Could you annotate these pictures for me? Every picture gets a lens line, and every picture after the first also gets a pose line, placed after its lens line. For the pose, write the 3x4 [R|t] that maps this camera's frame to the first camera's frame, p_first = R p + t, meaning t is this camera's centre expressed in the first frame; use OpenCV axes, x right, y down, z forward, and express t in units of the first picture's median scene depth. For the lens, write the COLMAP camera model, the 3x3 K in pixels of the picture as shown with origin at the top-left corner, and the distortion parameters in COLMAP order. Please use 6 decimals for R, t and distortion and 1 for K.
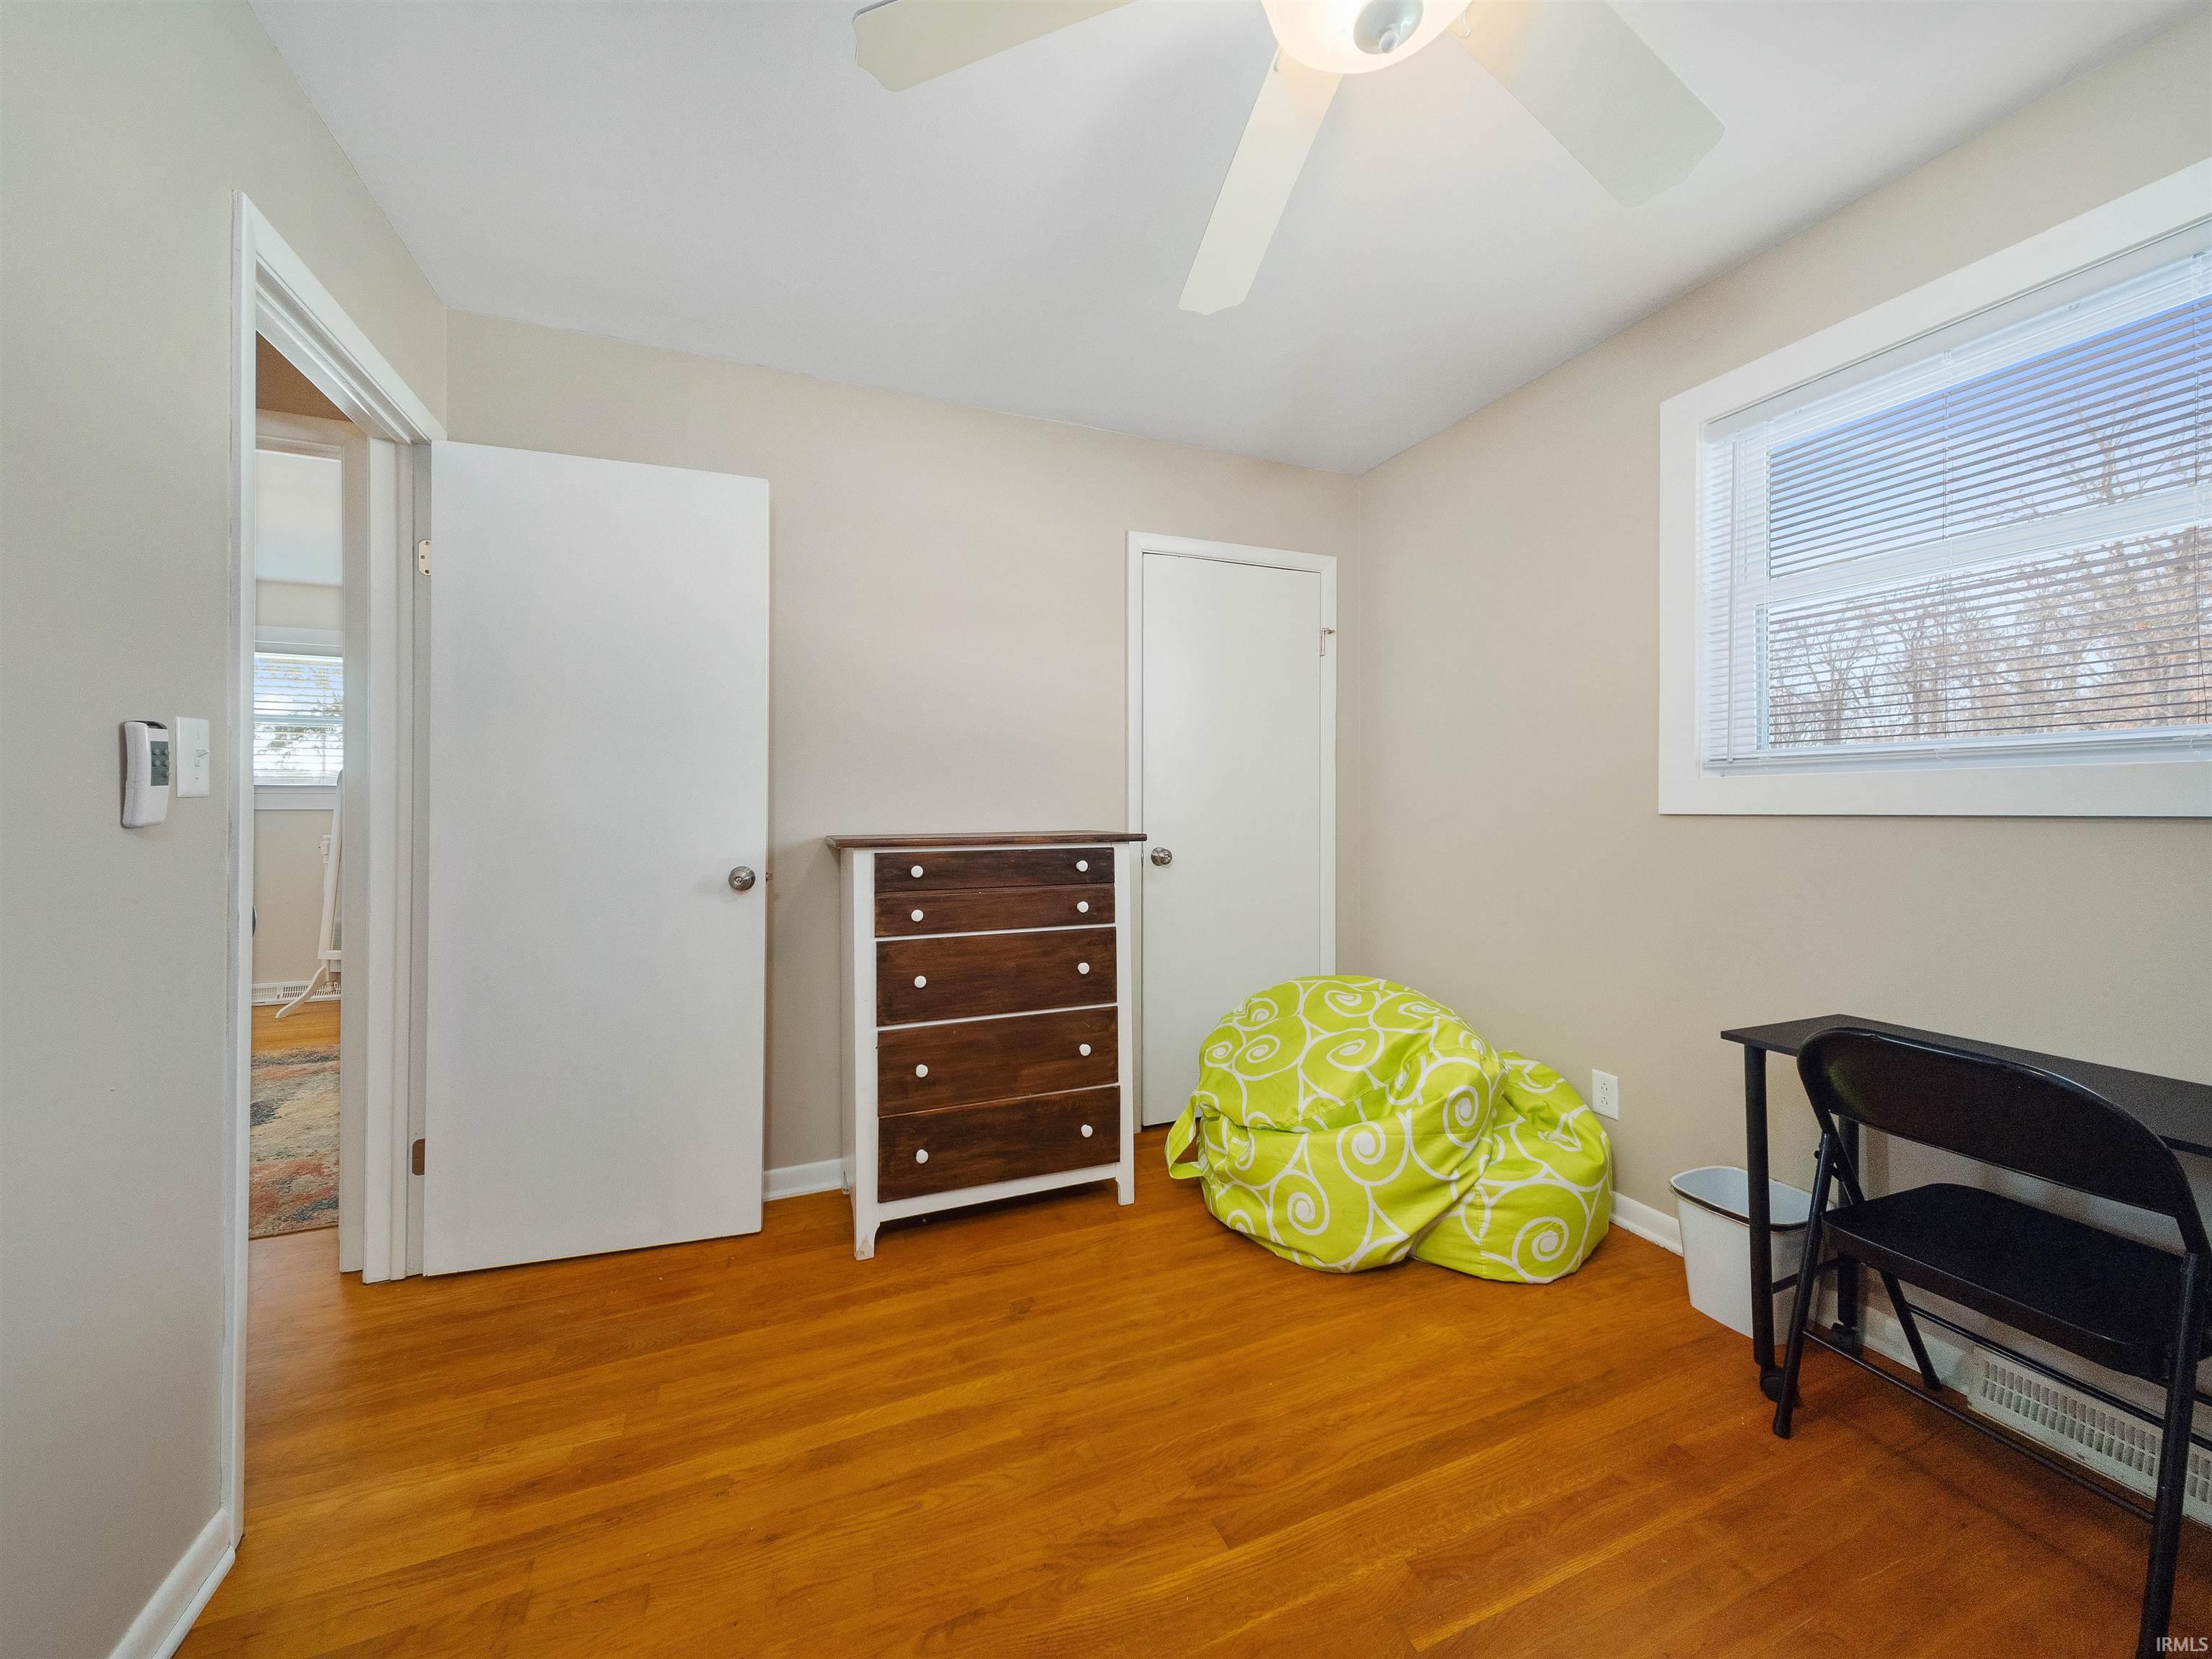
lens RADIAL K [[809.8, 0, 1091.7], [0, 809.8, 803.9], [0, 0, 1]] dist [0.023433, -0.006122]
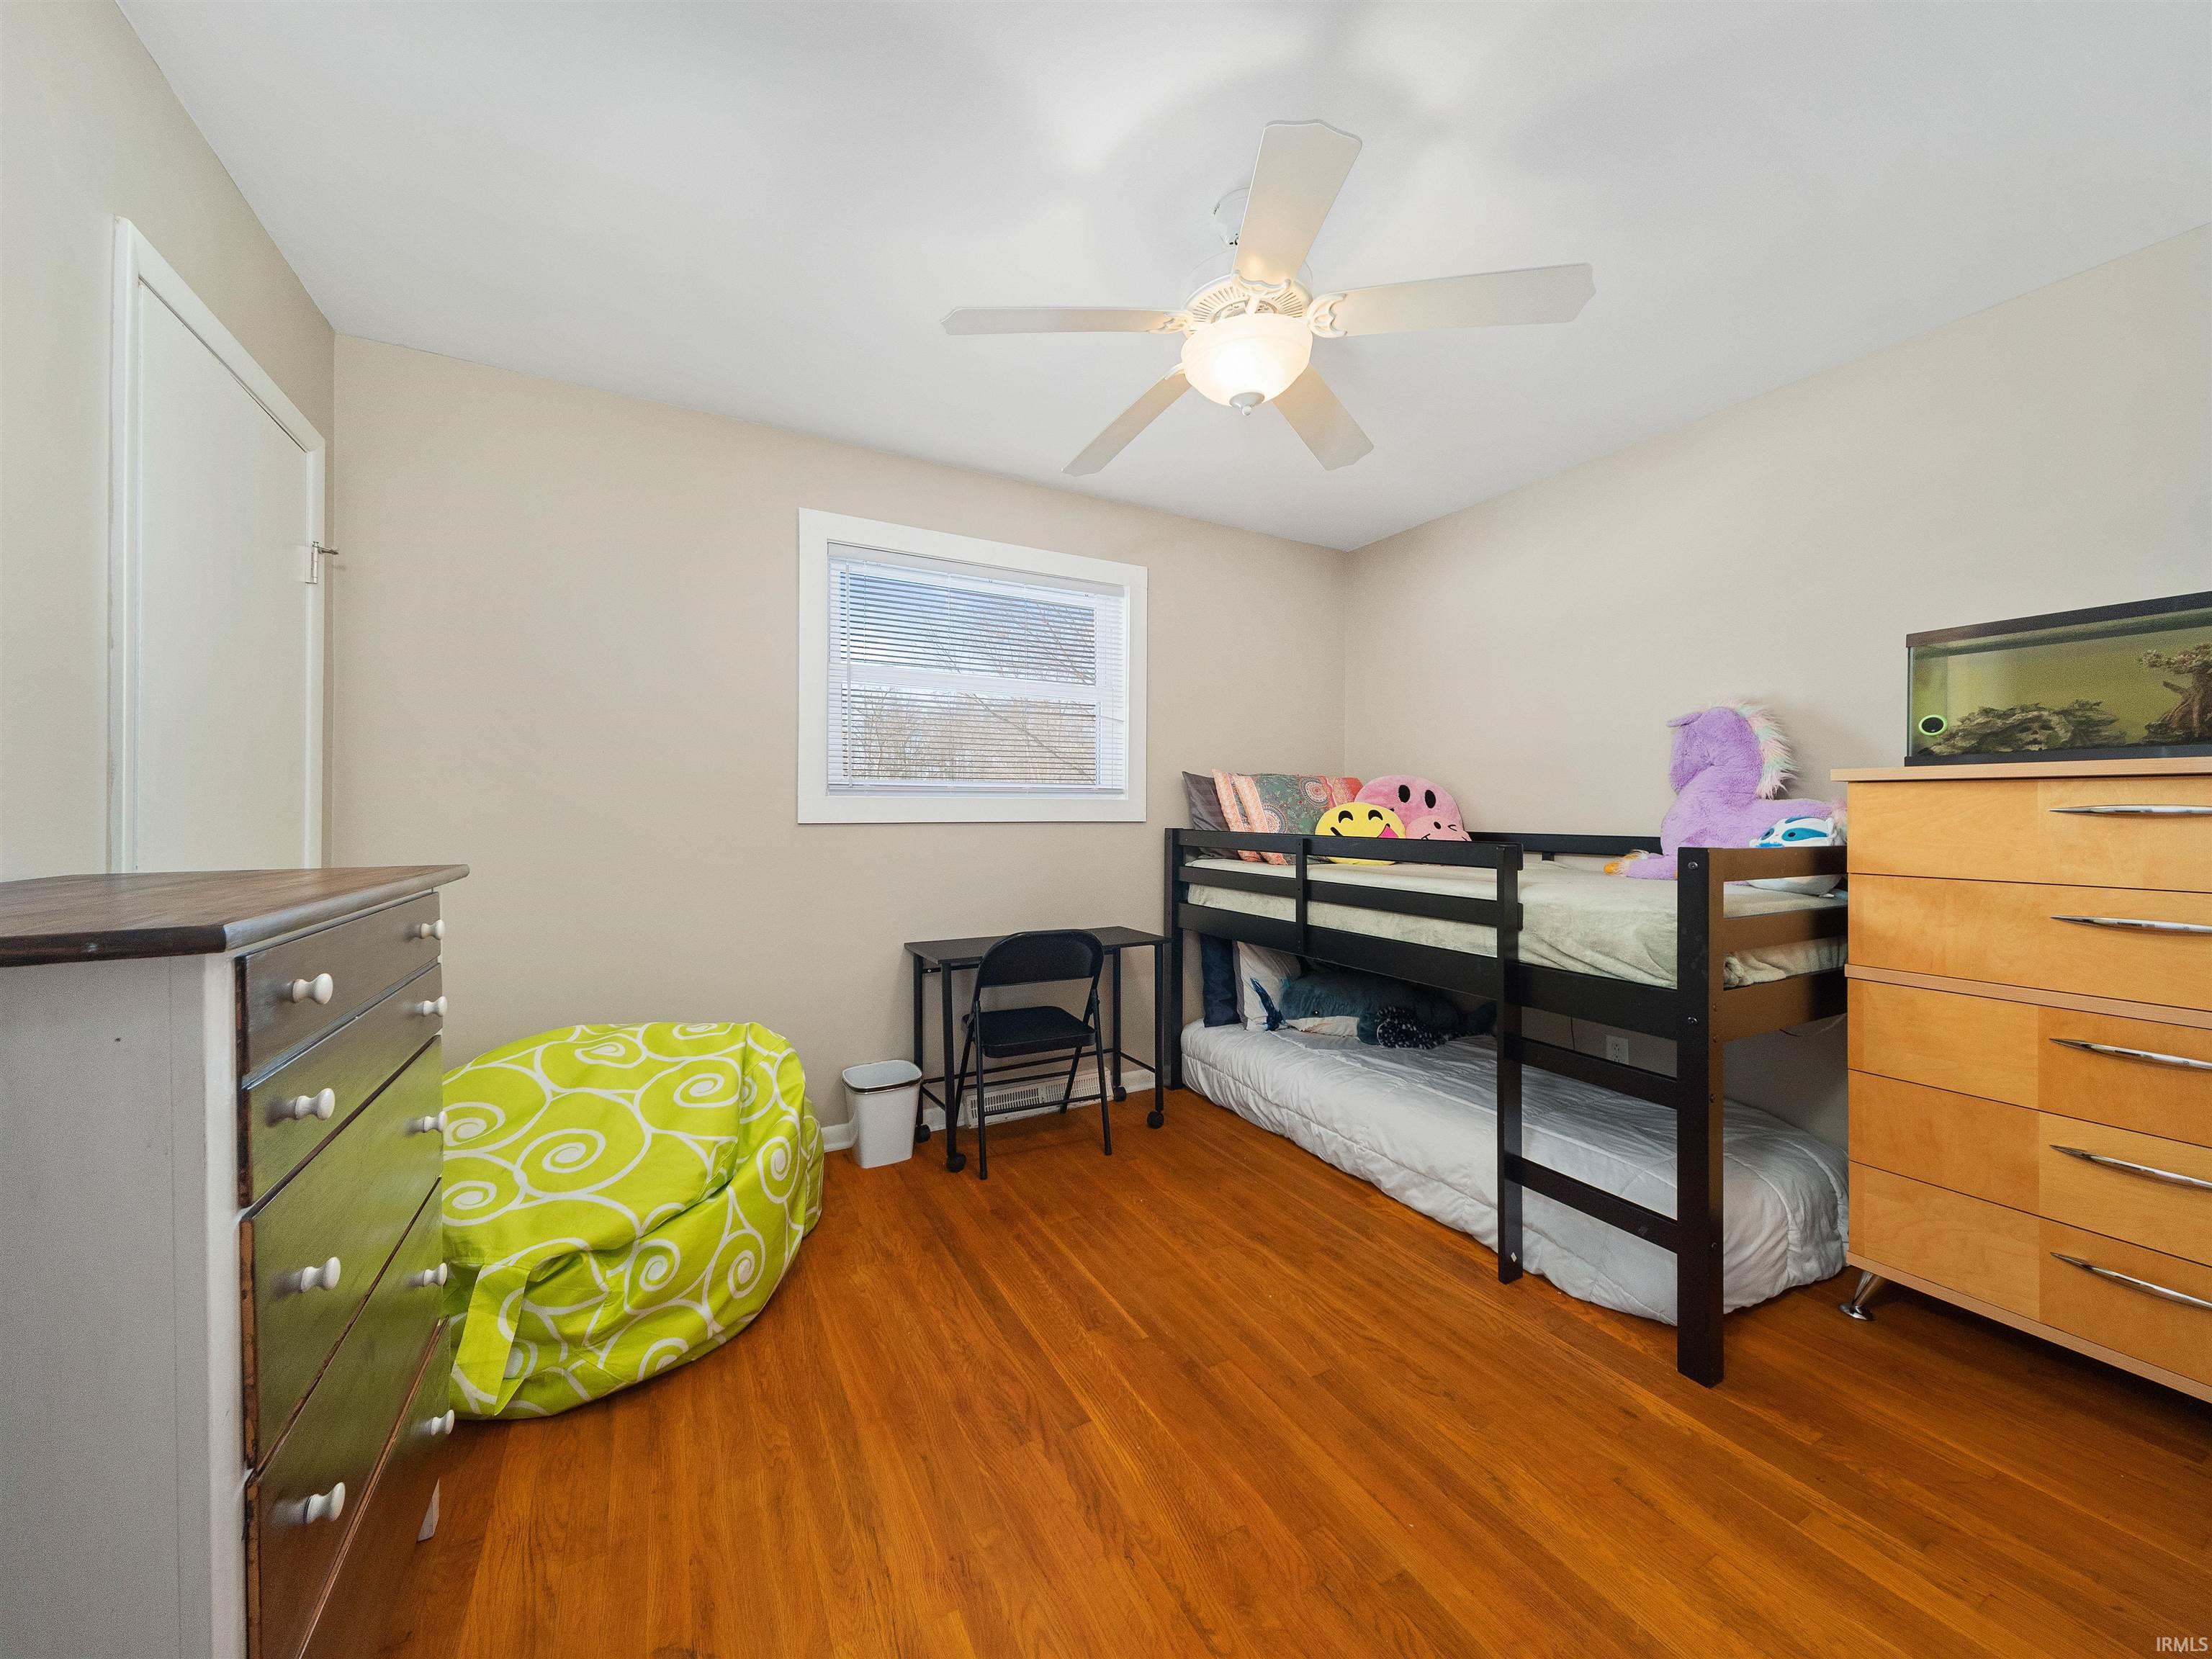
lens RADIAL K [[809.8, 0, 1091.7], [0, 809.8, 803.9], [0, 0, 1]] dist [0.023433, -0.006122]
pose [[-0.108429, 0.016092, 0.993974, -0.831087], [-0.002891, 0.999860, -0.016502, 0.003916], [-0.994100, -0.004663, -0.108367, 0.887466]]
